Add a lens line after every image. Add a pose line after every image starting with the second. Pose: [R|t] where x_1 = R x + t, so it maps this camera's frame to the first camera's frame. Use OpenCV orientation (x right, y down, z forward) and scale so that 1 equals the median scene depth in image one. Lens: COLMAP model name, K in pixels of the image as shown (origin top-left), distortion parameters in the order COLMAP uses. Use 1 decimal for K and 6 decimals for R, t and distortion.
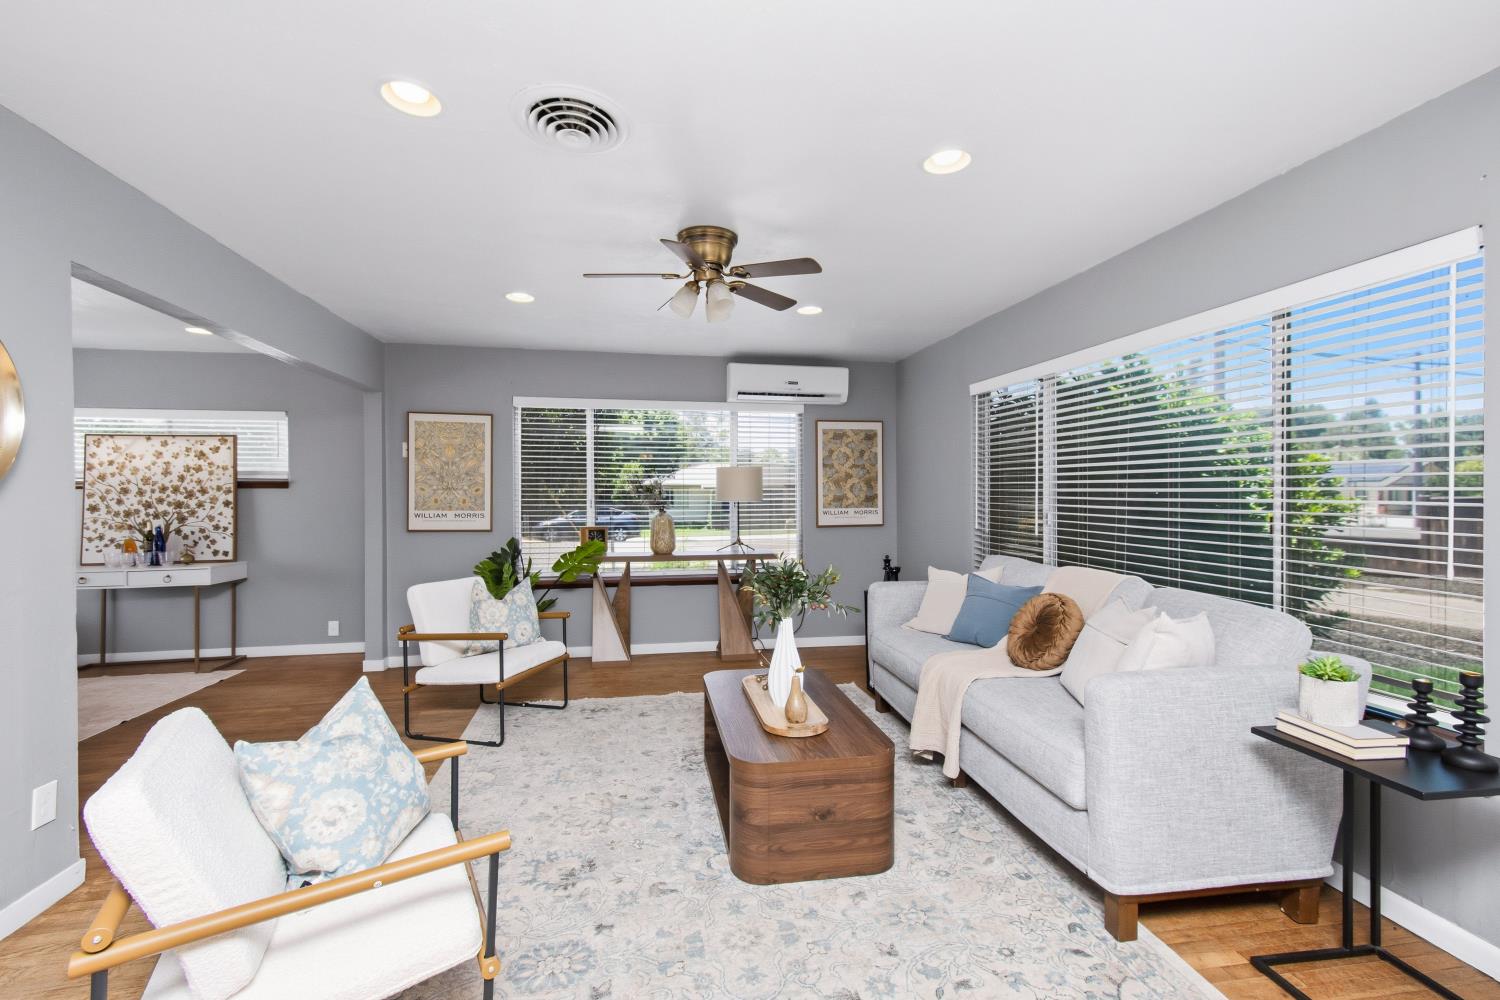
lens RADIAL K [[667.6, 0, 741.0], [0, 667.6, 505.5], [0, 0, 1]] dist [0.025730, -0.000048]
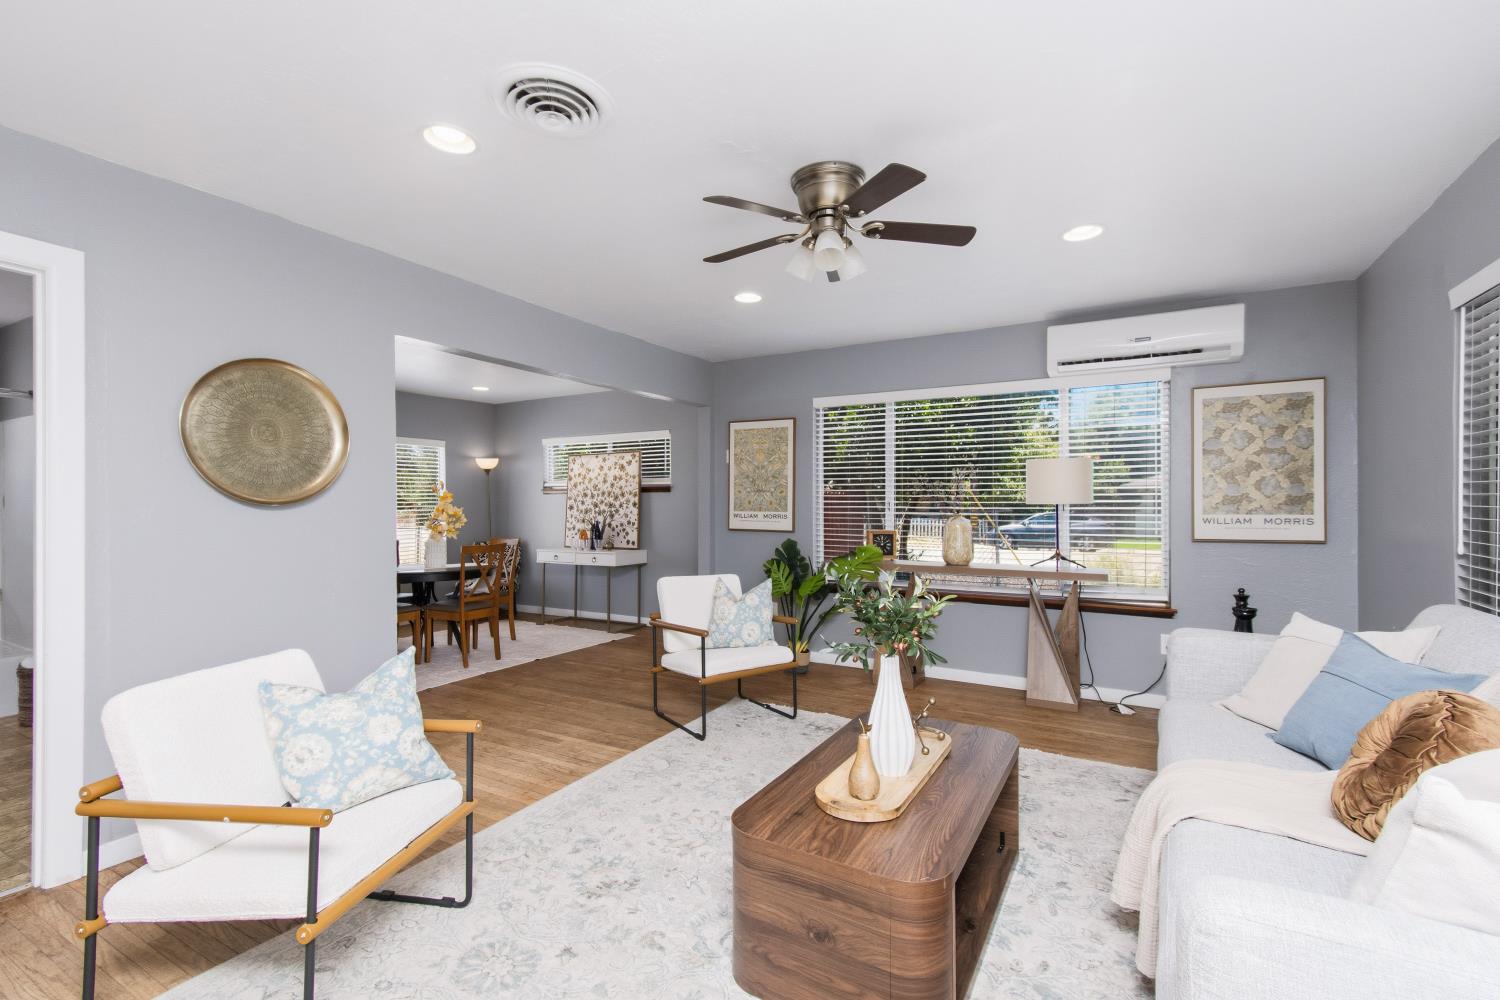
lens RADIAL K [[667.6, 0, 741.0], [0, 667.6, 505.5], [0, 0, 1]] dist [0.025730, -0.000048]
pose [[0.760266, 0.004579, -0.649596, 0.225134], [-0.009554, 0.999946, -0.004133, 0.002786], [0.649542, 0.009349, 0.760269, 0.169025]]
